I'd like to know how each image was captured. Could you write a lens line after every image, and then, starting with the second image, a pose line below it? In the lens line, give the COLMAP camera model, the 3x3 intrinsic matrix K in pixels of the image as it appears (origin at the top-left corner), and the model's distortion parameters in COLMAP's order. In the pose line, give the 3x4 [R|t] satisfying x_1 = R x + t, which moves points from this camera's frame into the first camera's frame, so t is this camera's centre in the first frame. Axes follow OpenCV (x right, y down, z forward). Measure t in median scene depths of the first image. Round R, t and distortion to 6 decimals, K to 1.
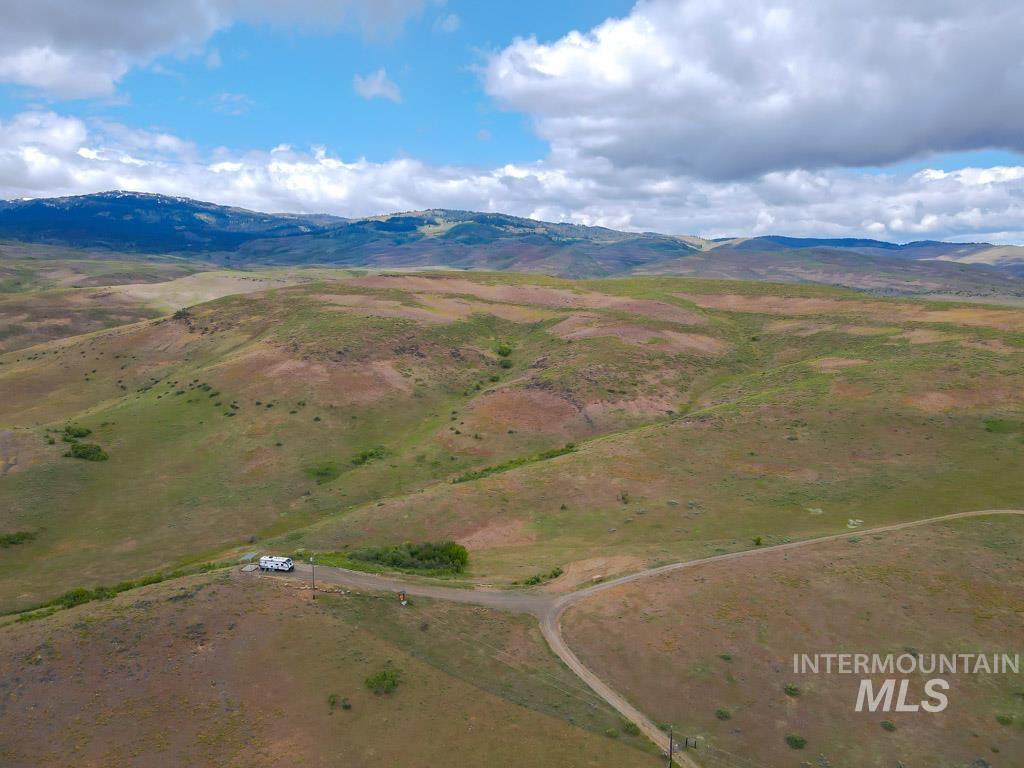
lens RADIAL K [[751.3, 0, 514.7], [0, 751.3, 382.8], [0, 0, 1]] dist [-0.005158, 0.040521]
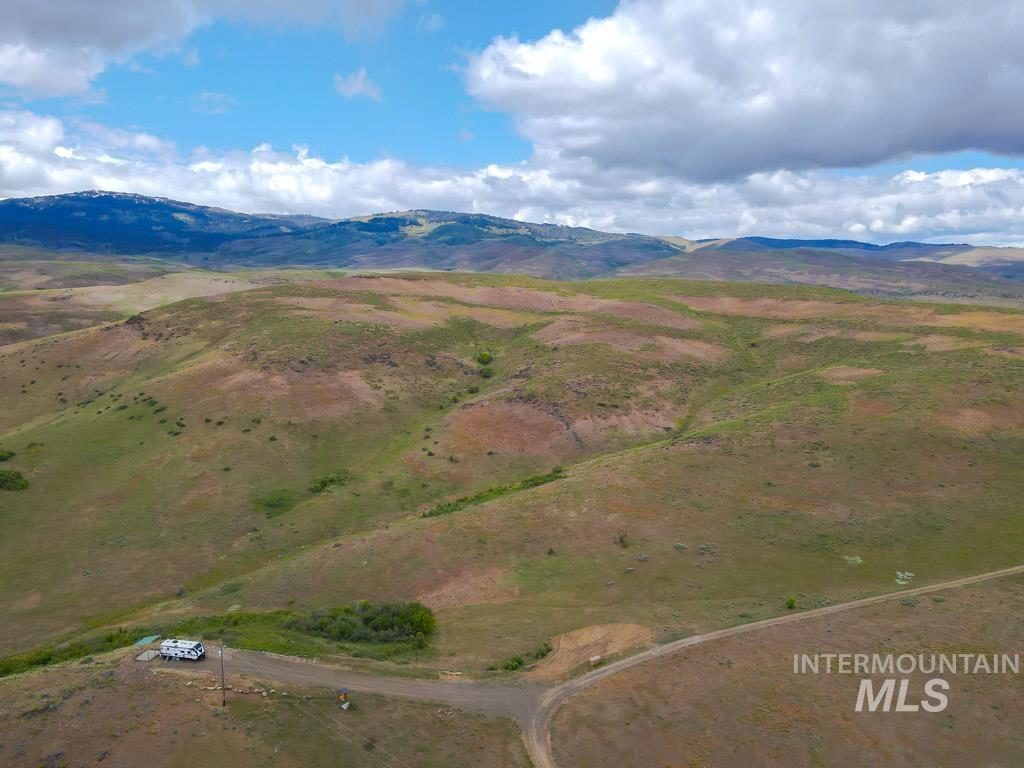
lens RADIAL K [[751.3, 0, 514.7], [0, 751.3, 382.8], [0, 0, 1]] dist [-0.005158, 0.040521]
pose [[0.999768, -0.003489, 0.021258, 0.003958], [0.003517, 0.999993, -0.001242, -0.013543], [-0.021254, 0.001316, 0.999773, 0.090685]]
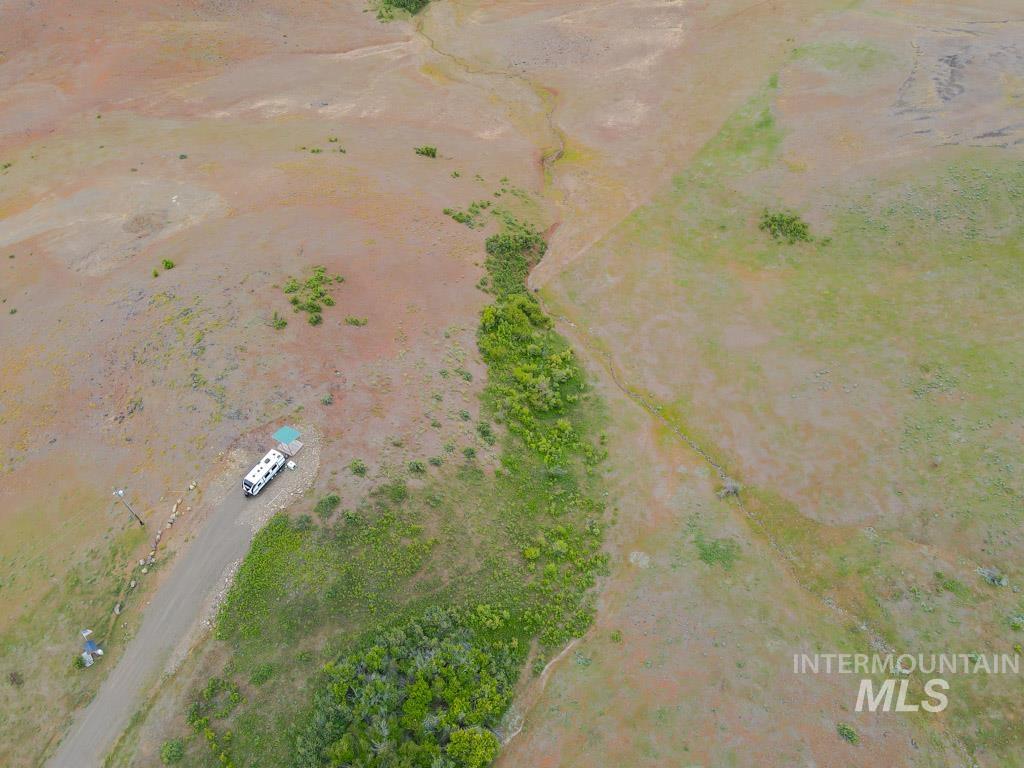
lens RADIAL K [[751.1, 0, 515.3], [0, 751.1, 383.9], [0, 0, 1]] dist [-0.011512, 0.048064]
pose [[-0.294196, 0.740076, -0.604762, -0.015193], [-0.119659, 0.599264, 0.791558, -0.152829], [0.948225, 0.305238, -0.087744, 0.523055]]
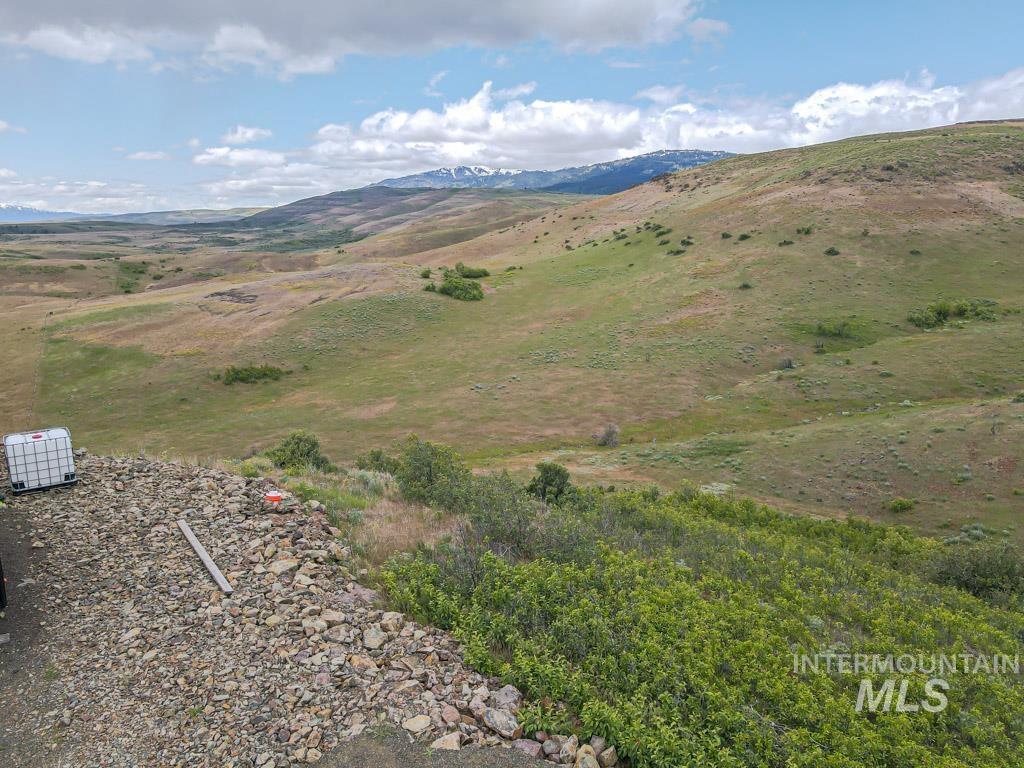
lens RADIAL K [[751.3, 0, 514.7], [0, 751.3, 382.8], [0, 0, 1]] dist [-0.005158, 0.040521]
pose [[0.785967, 0.103781, -0.609496, -0.100111], [-0.070045, 0.994411, 0.078997, 0.093978], [0.614288, -0.019397, 0.788843, 0.412111]]
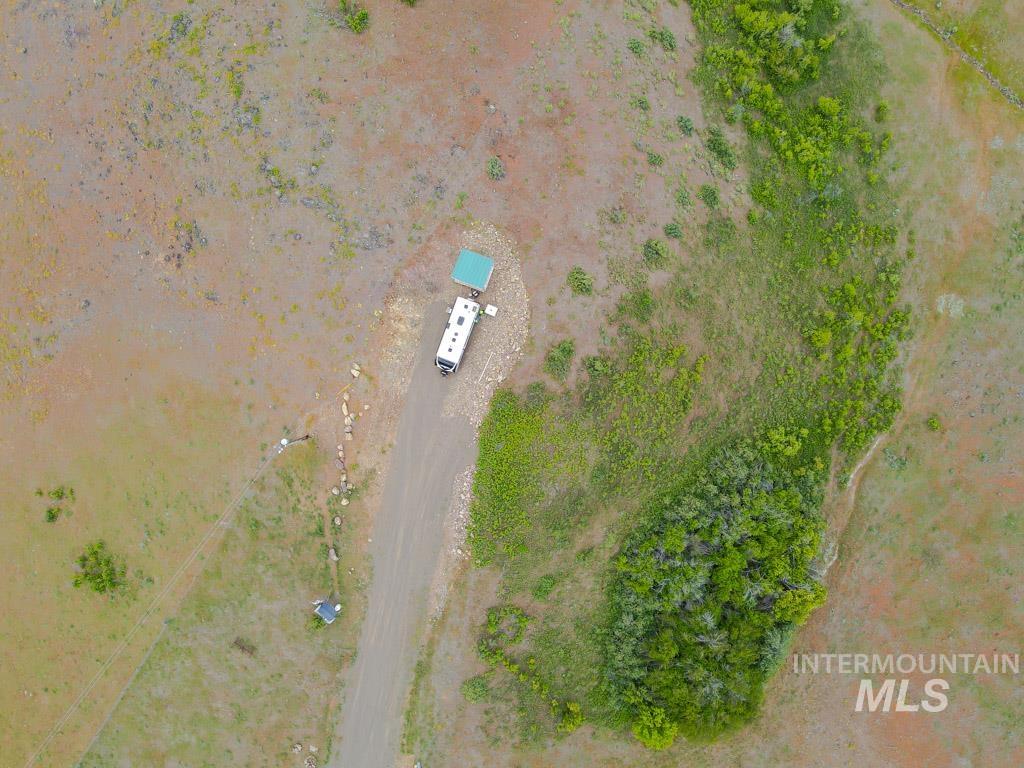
lens RADIAL K [[751.3, 0, 514.7], [0, 751.3, 382.8], [0, 0, 1]] dist [-0.005158, 0.040521]
pose [[-0.126862, 0.991864, 0.010568, -0.125016], [-0.127632, -0.026888, 0.991457, -0.082345], [0.983675, 0.124430, 0.130005, 0.410687]]
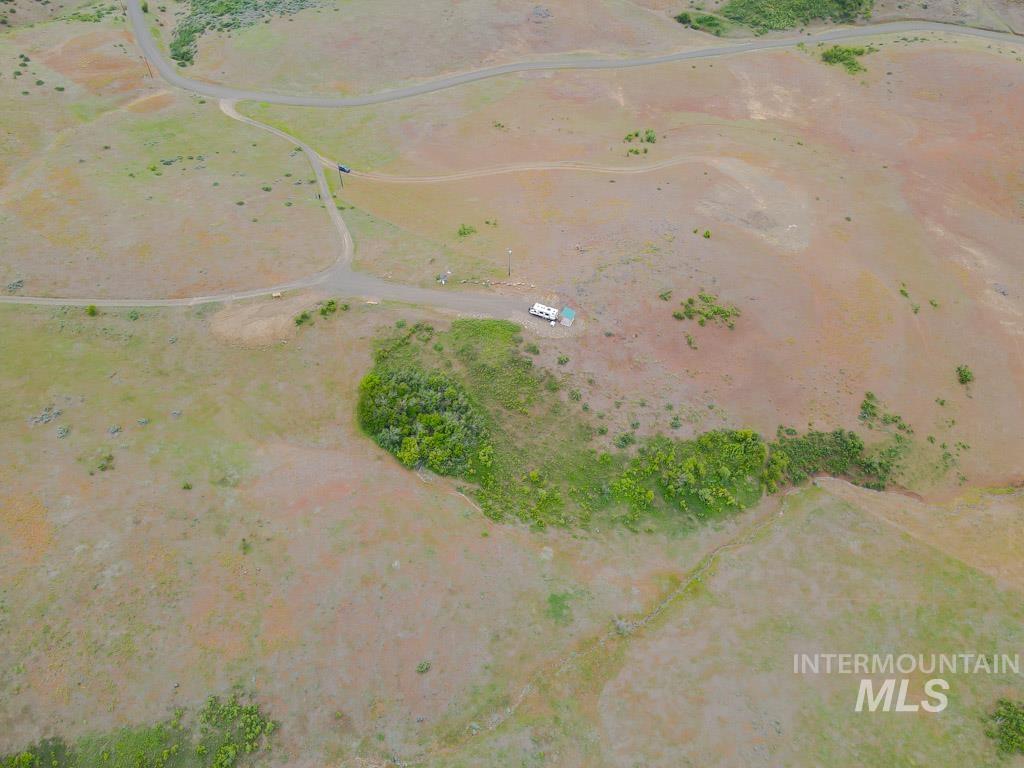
lens RADIAL K [[751.3, 0, 514.7], [0, 751.3, 382.8], [0, 0, 1]] dist [-0.005158, 0.040521]
pose [[-0.978819, -0.162527, 0.124493, -0.181565], [0.021410, 0.523494, 0.851761, -0.283568], [-0.203605, 0.836385, -0.508926, 0.704397]]
